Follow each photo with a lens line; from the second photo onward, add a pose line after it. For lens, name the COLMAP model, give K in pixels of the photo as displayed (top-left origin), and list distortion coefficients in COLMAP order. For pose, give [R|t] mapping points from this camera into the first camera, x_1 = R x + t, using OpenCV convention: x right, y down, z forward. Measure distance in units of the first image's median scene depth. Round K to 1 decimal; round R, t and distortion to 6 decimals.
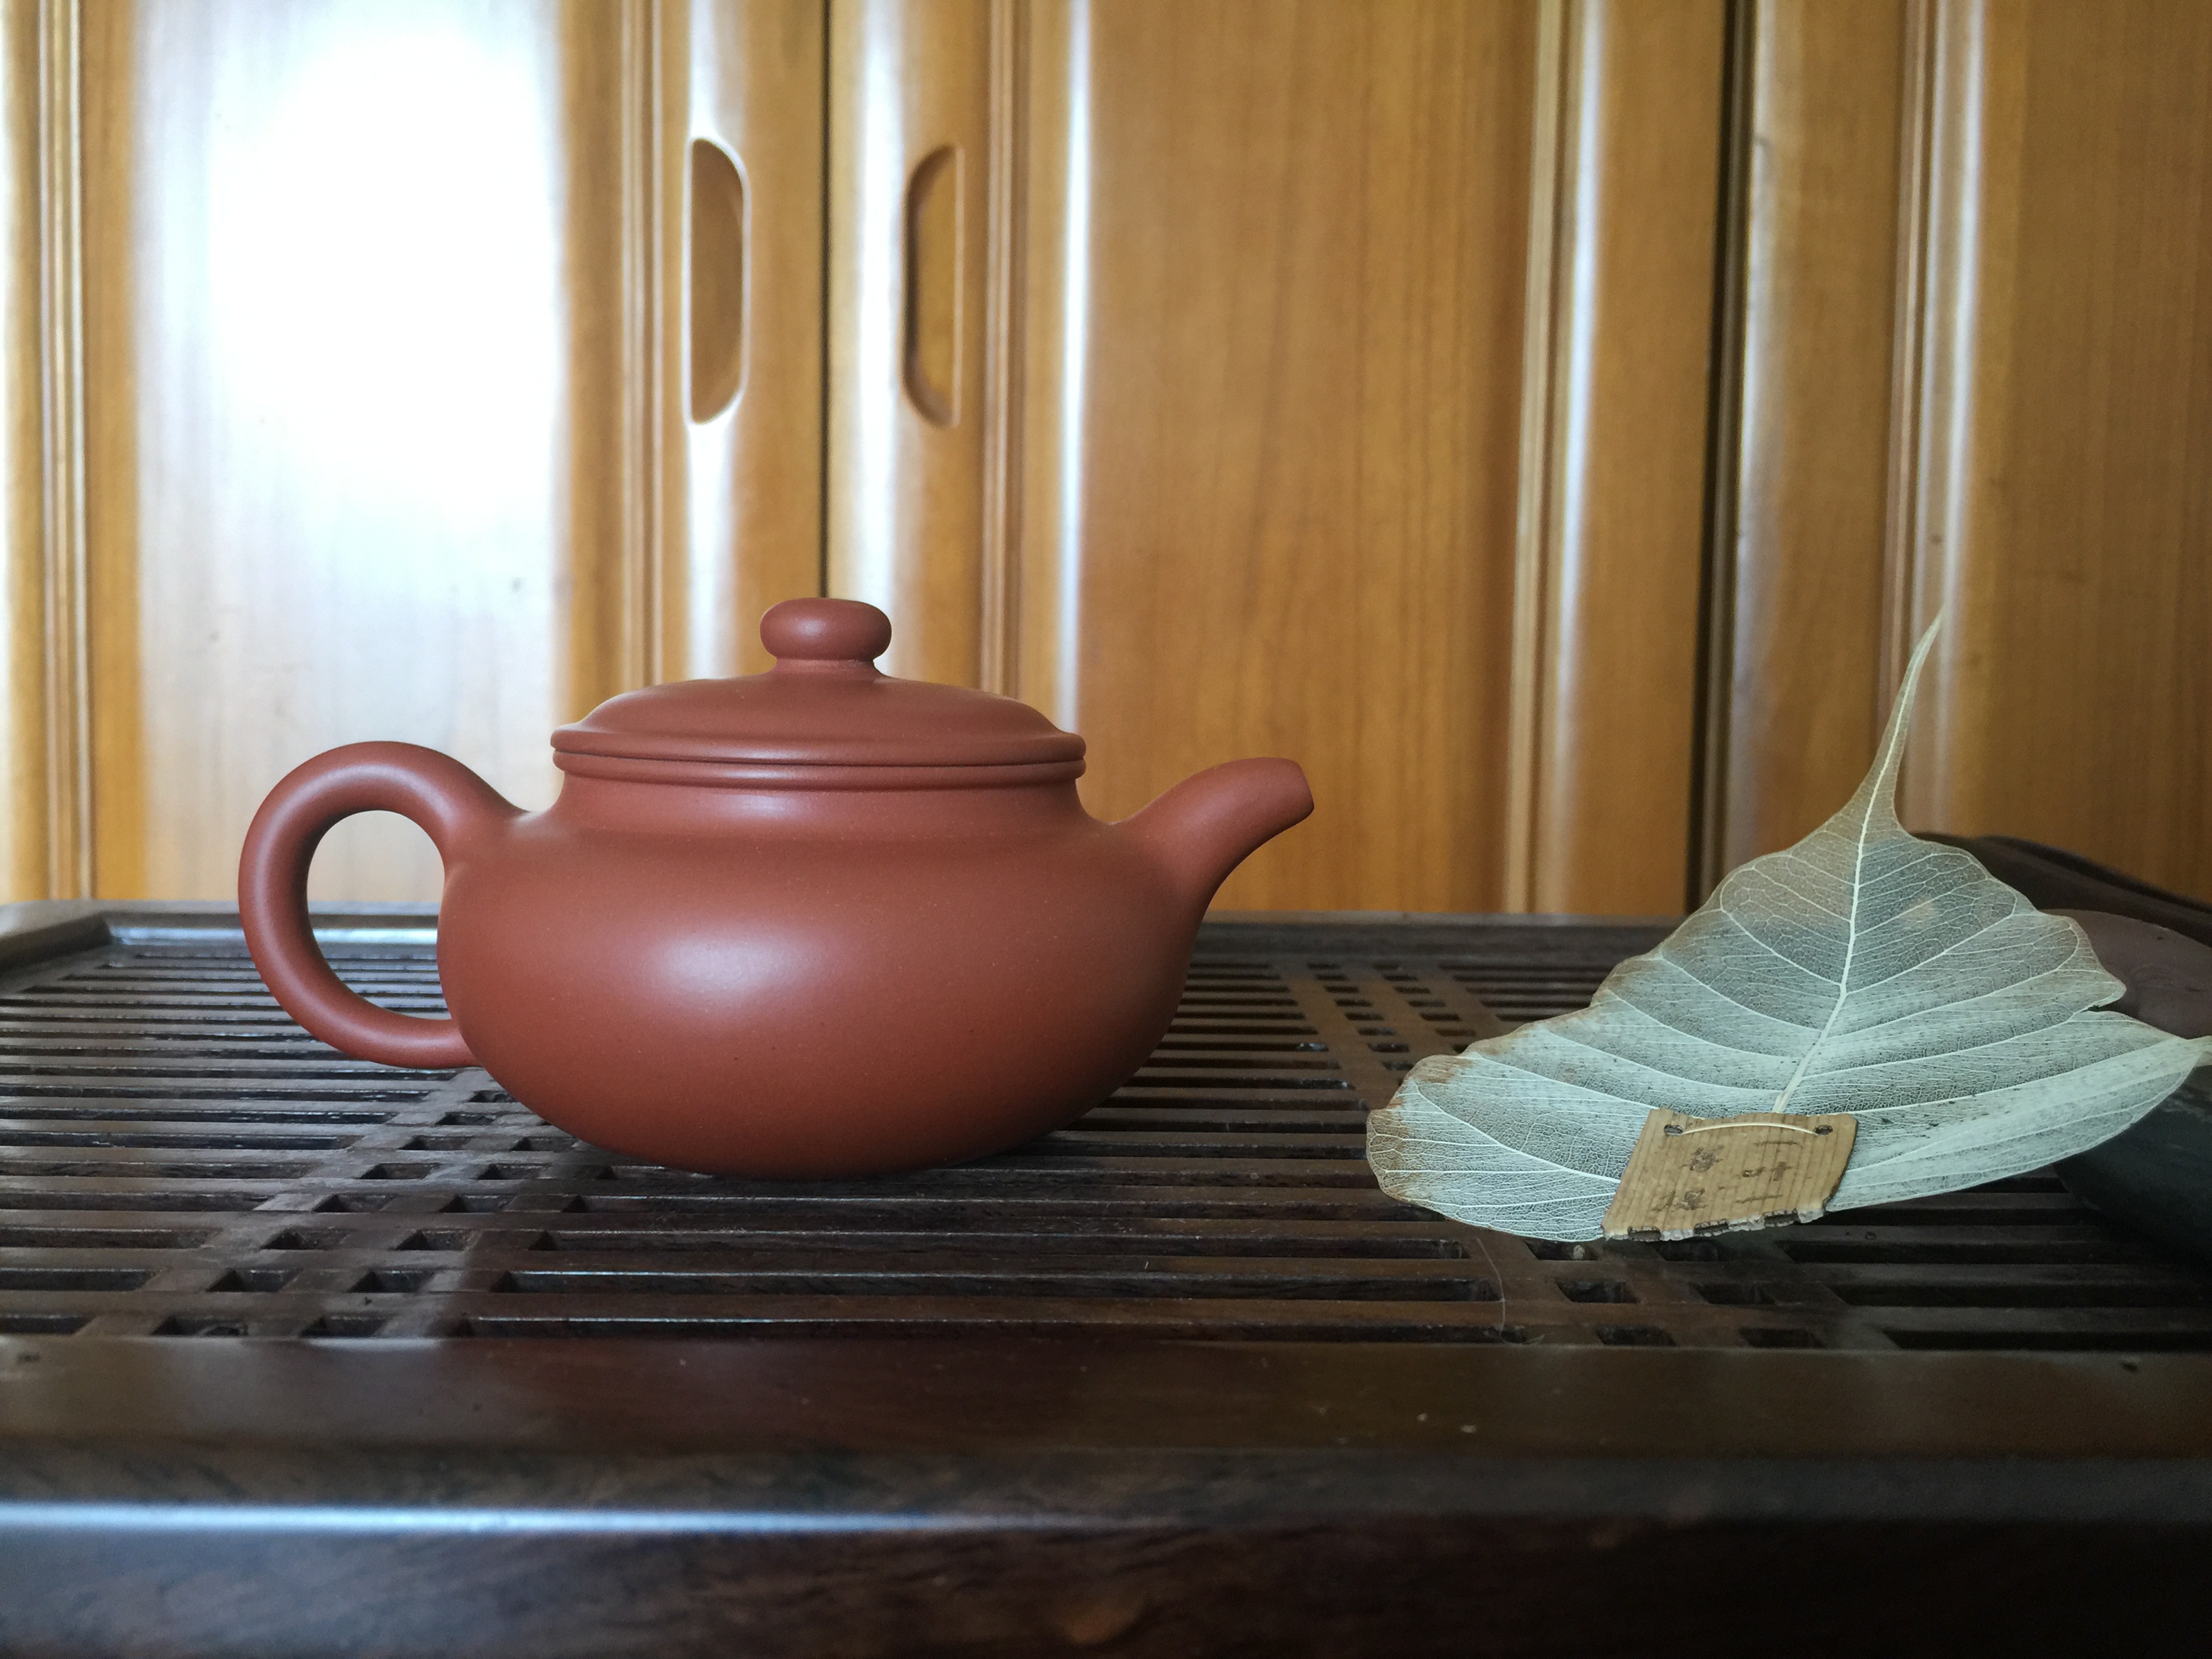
lens RADIAL K [[1893.6, 0, 1105.9], [0, 1893.6, 797.1], [0, 0, 1]] dist [0.069859, -0.135731]
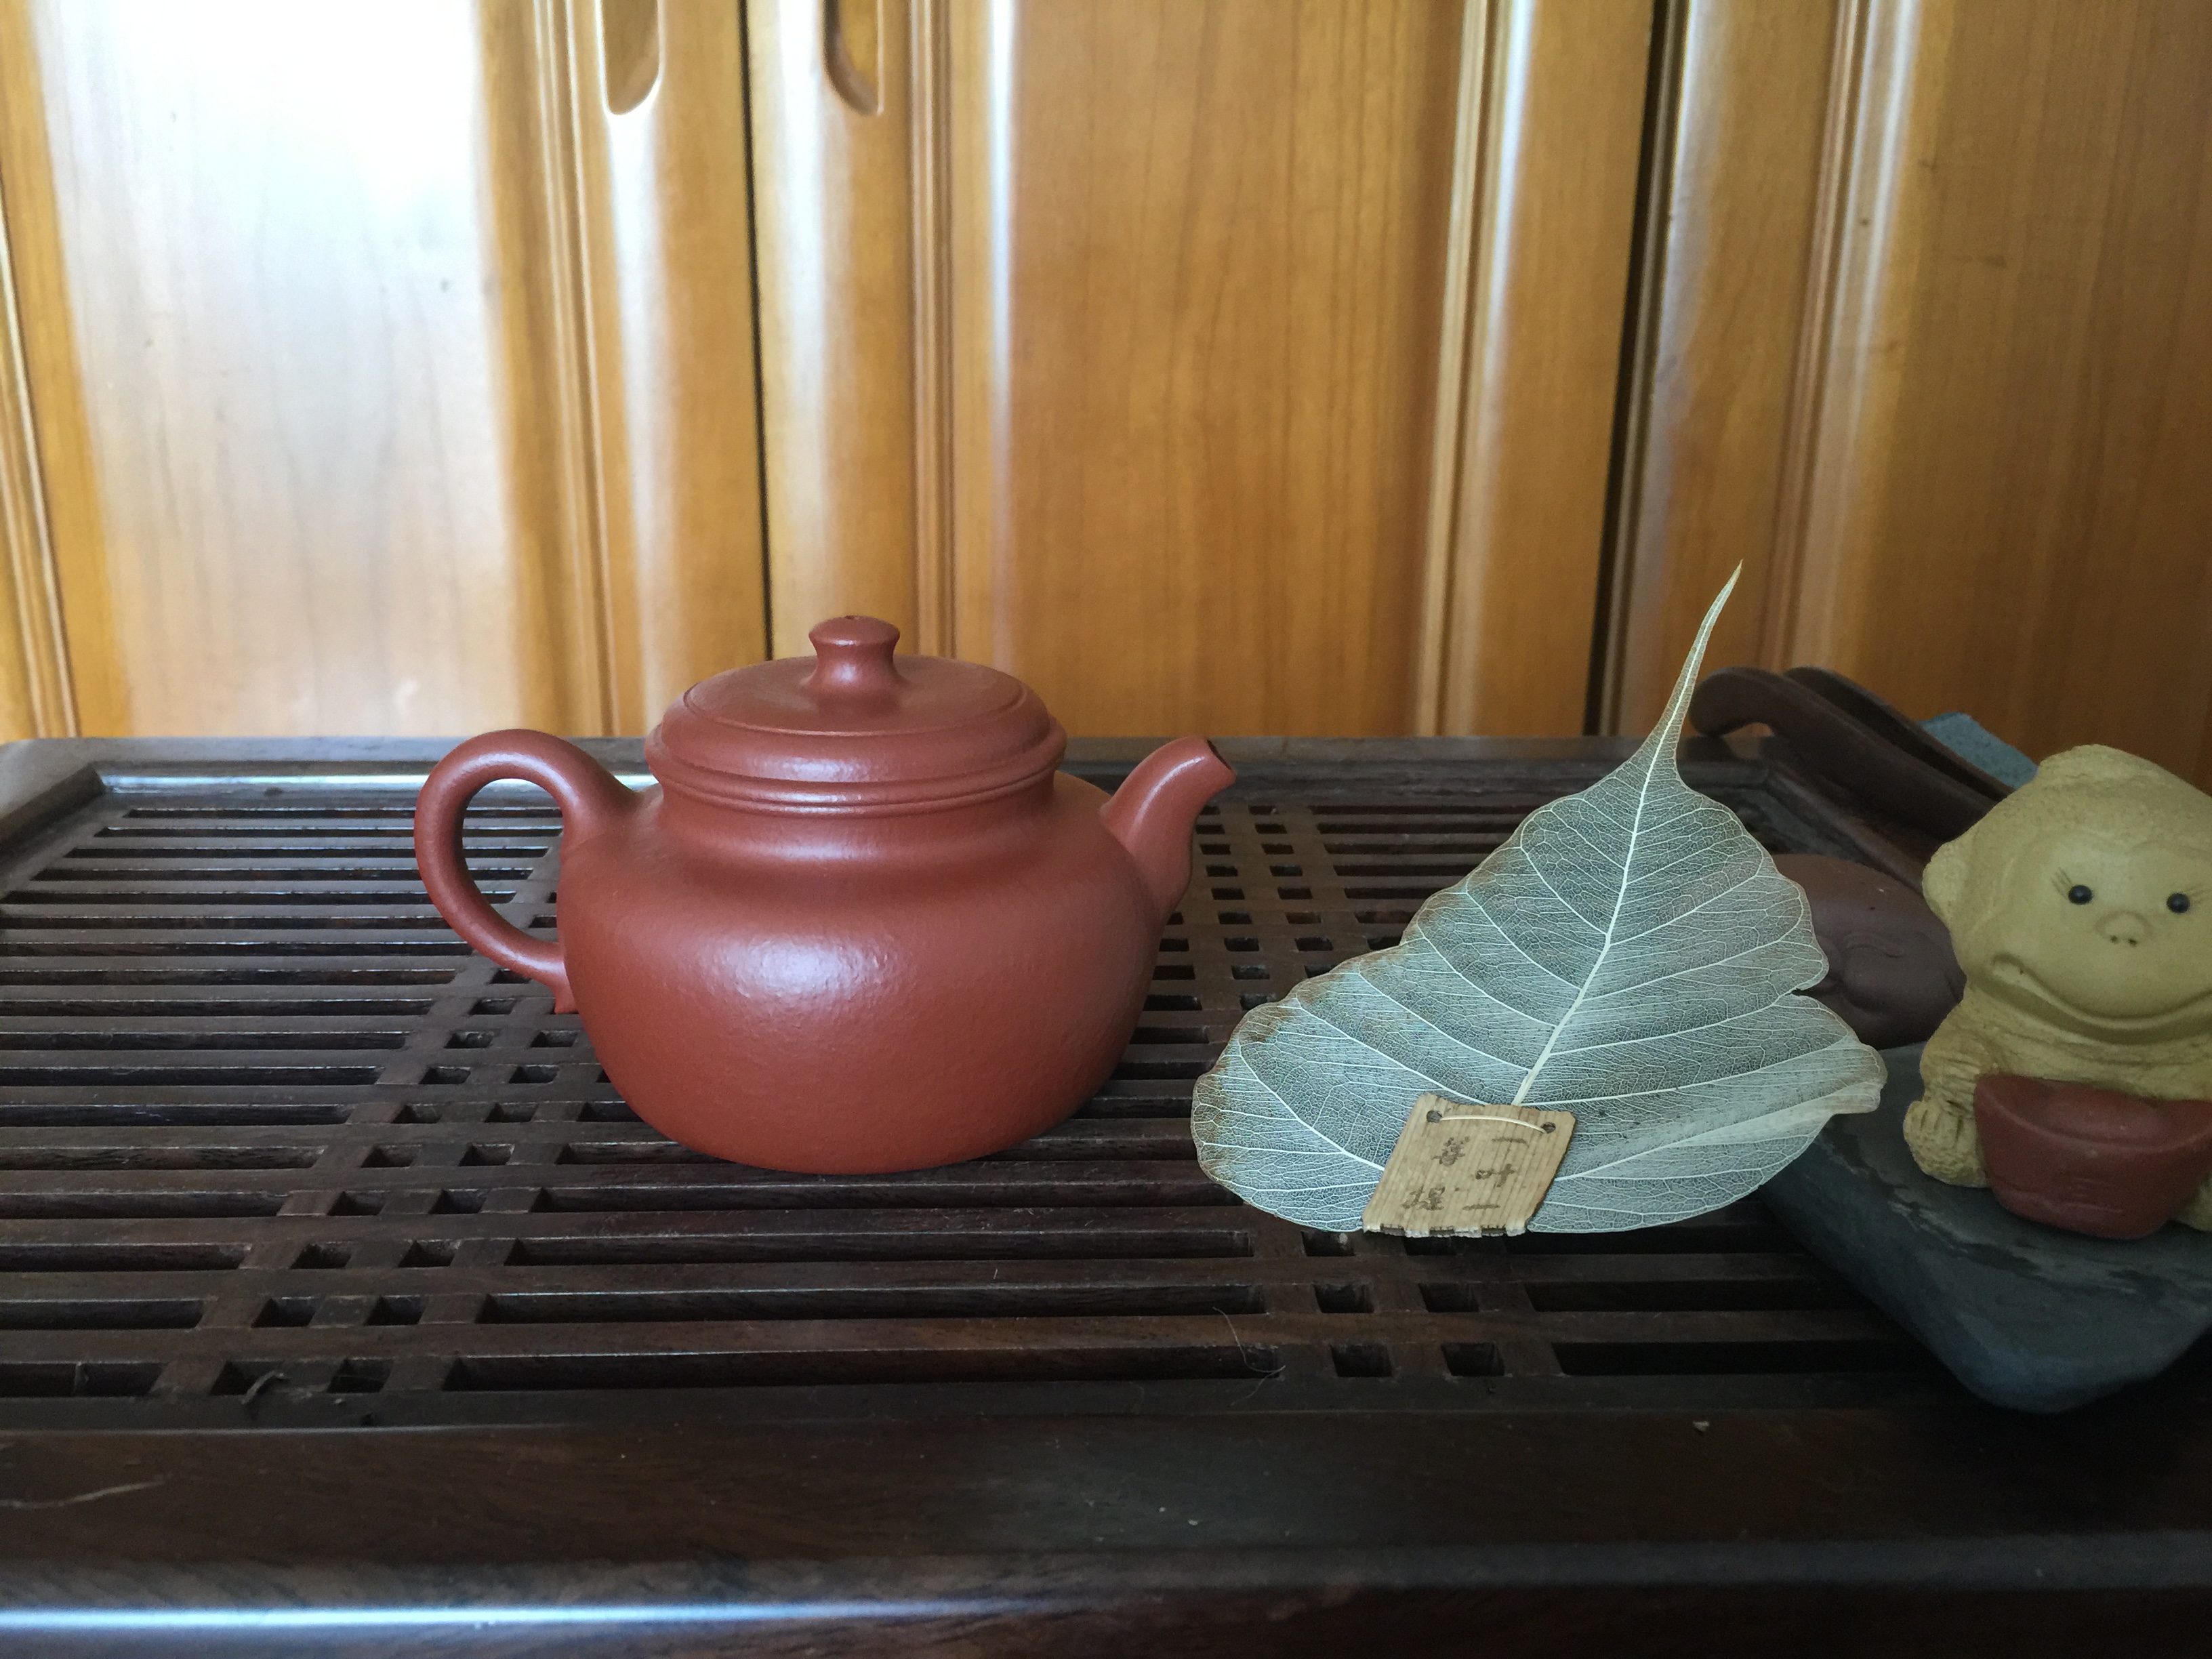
lens RADIAL K [[1875.1, 0, 1109.3], [0, 1875.1, 802.8], [0, 0, 1]] dist [0.068767, -0.129048]
pose [[0.999762, -0.010697, 0.019033, 0.036120], [0.005997, 0.972762, 0.231730, -0.164934], [-0.020993, -0.231561, 0.972594, -0.071011]]
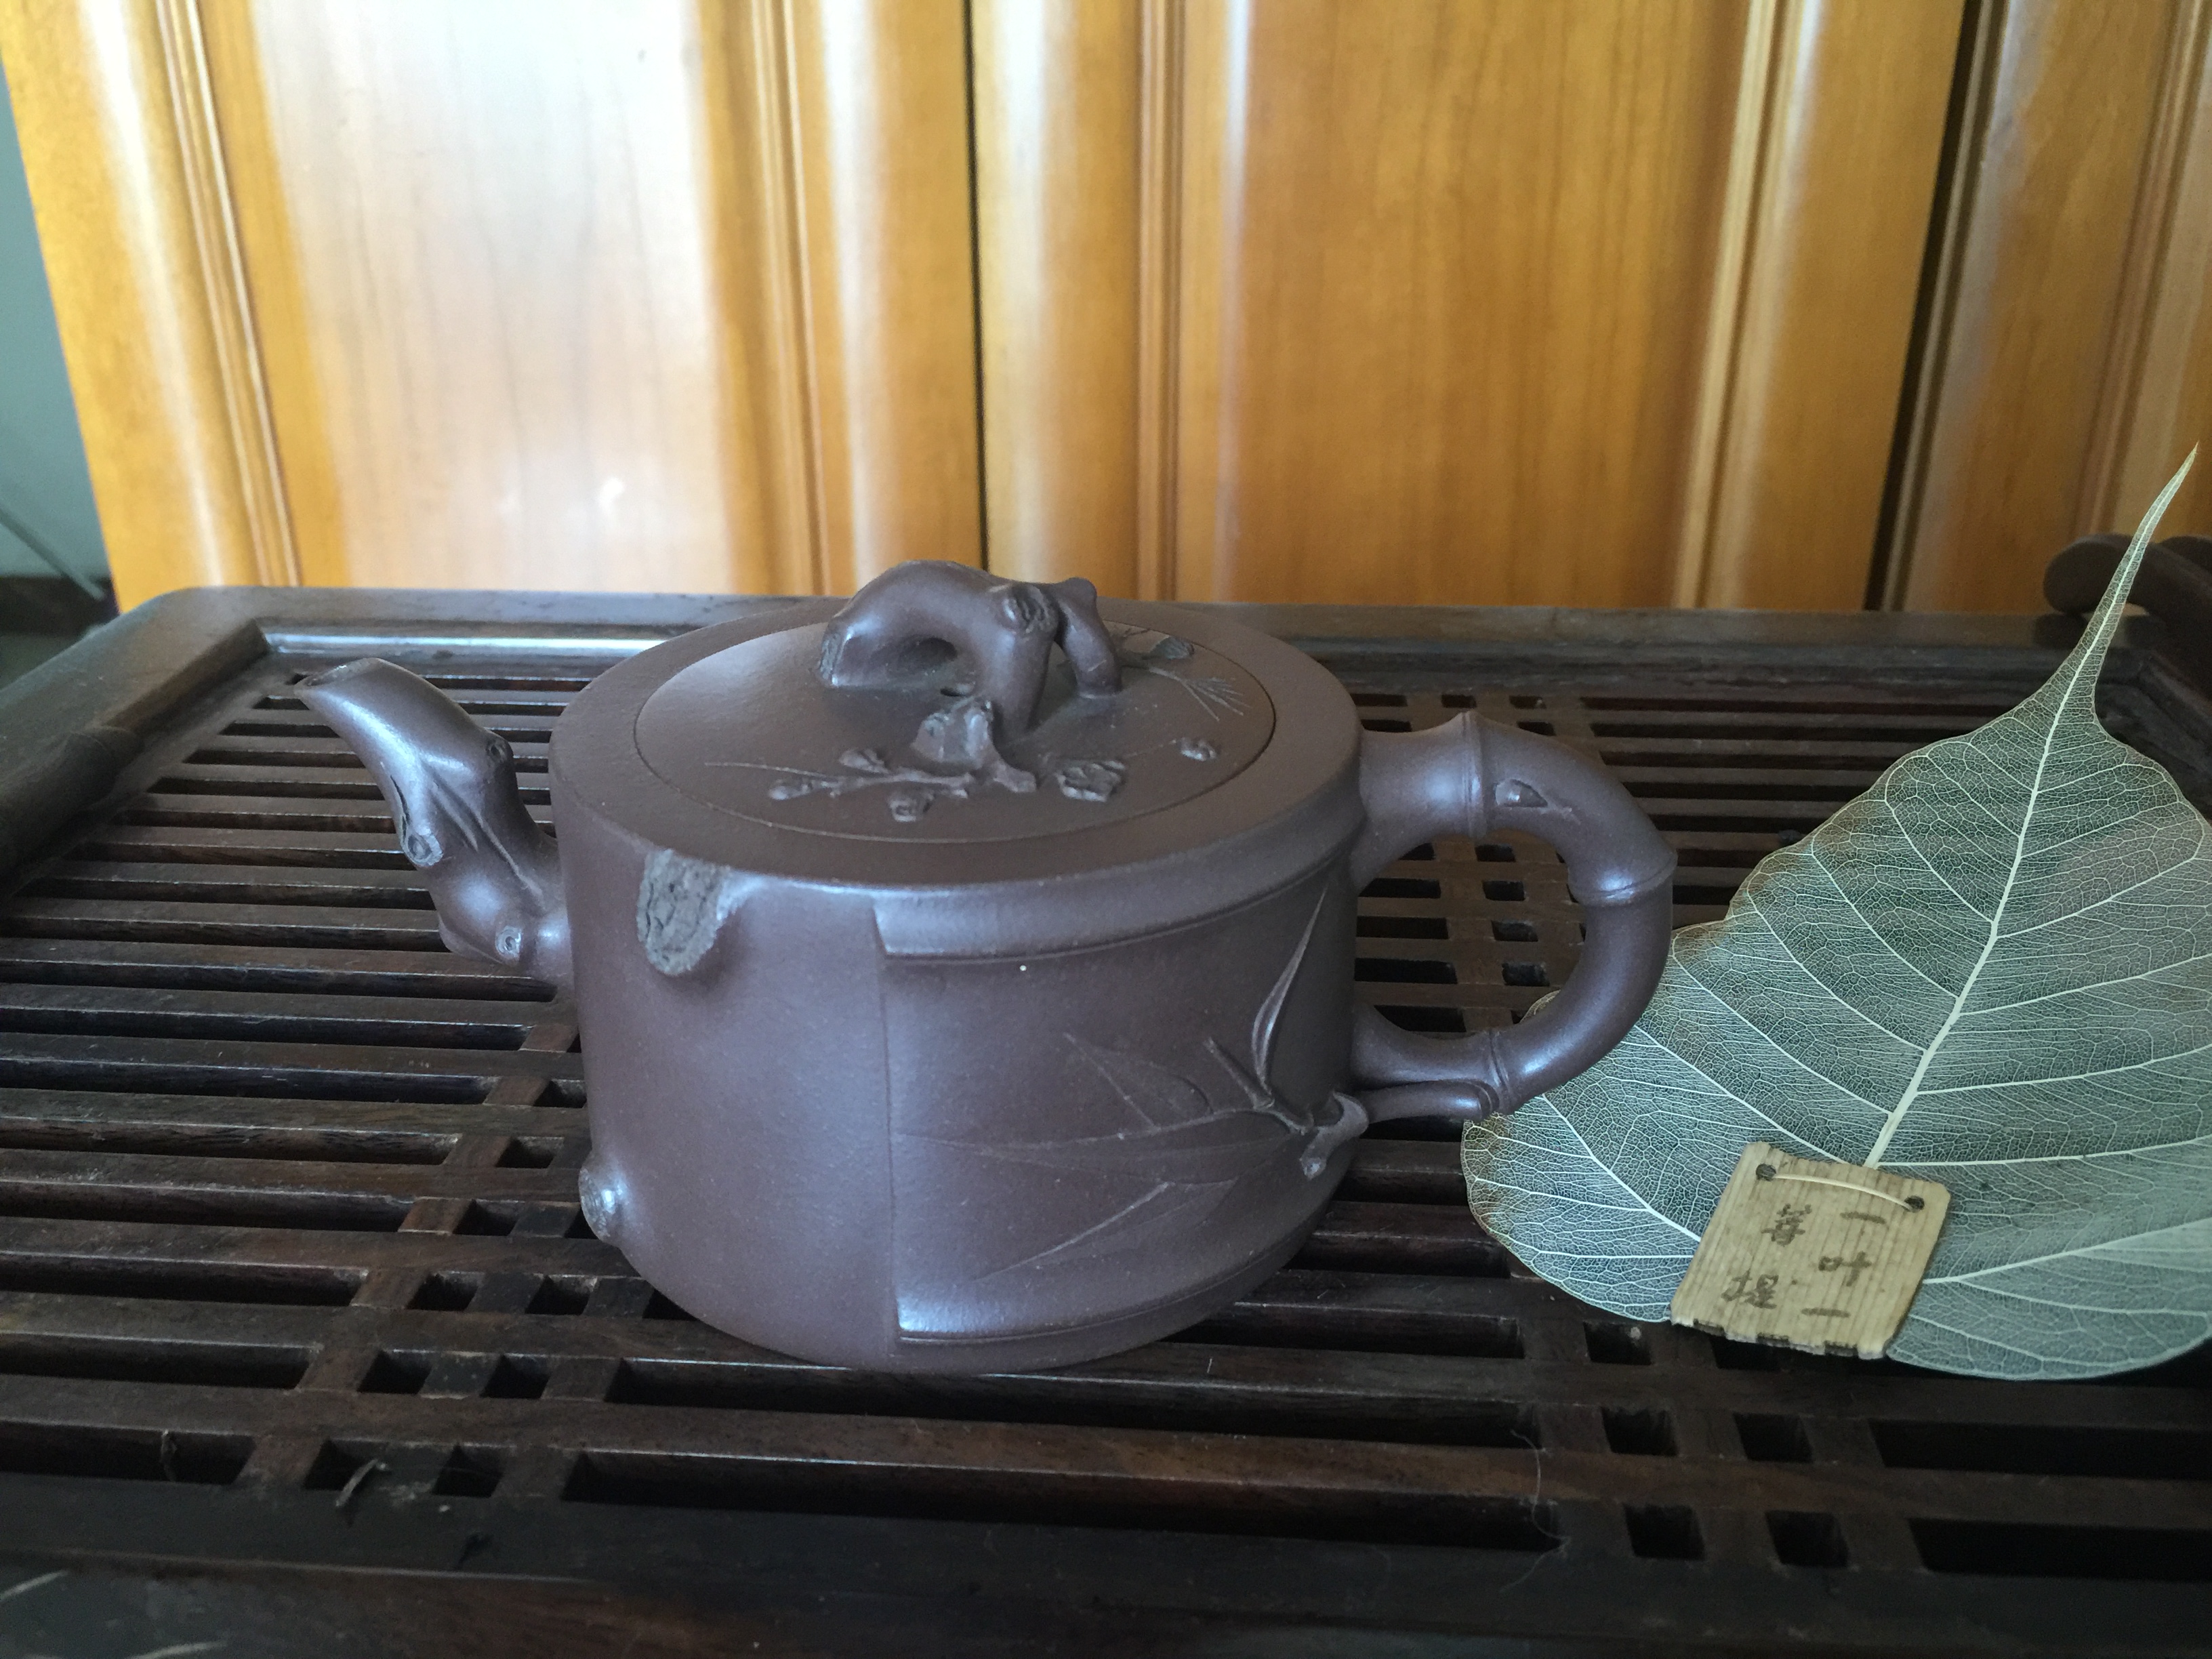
lens RADIAL K [[1893.6, 0, 1105.9], [0, 1893.6, 797.1], [0, 0, 1]] dist [0.069859, -0.135731]
pose [[0.995152, 0.018072, -0.096675, 0.028431], [0.016570, 0.938112, 0.345935, -0.197019], [0.096944, -0.345860, 0.933265, 0.055734]]
